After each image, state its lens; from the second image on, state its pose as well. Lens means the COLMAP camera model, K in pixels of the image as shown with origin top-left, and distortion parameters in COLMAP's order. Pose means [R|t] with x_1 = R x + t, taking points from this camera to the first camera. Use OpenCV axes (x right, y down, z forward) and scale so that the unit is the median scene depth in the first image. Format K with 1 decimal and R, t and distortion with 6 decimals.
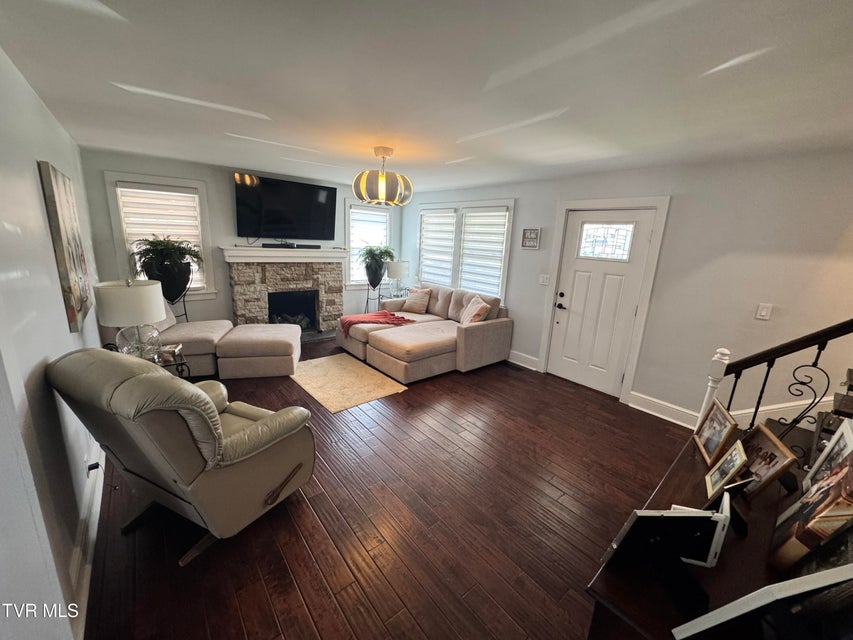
lens RADIAL K [[341.5, 0, 426.1], [0, 341.5, 317.8], [0, 0, 1]] dist [-0.002312, 0.000563]
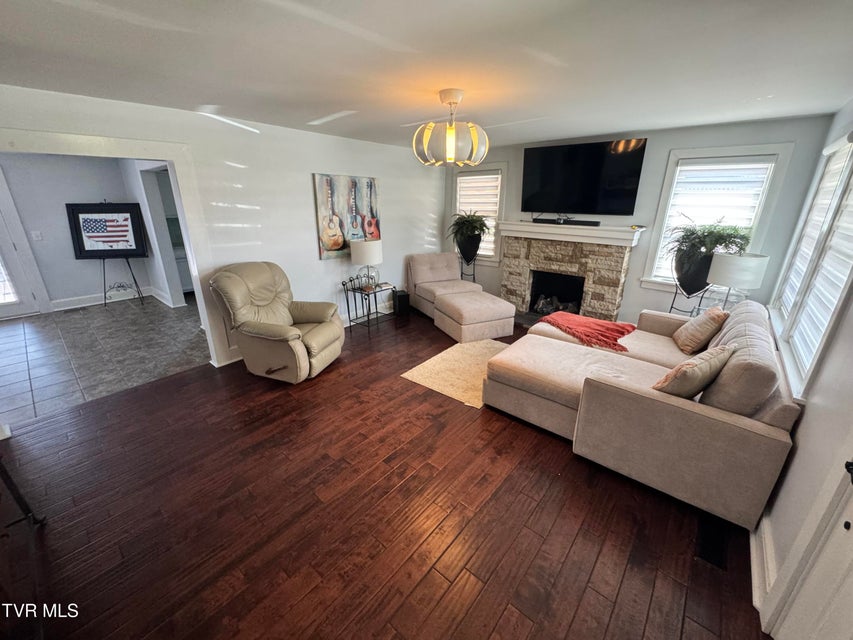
lens RADIAL K [[341.5, 0, 422.7], [0, 341.5, 318.5], [0, 0, 1]] dist [-0.002312, 0.000563]
pose [[0.172751, 0.279696, -0.944419, 0.436979], [-0.226439, 0.944430, 0.238279, -0.101220], [0.958584, 0.172690, 0.226485, 0.492173]]
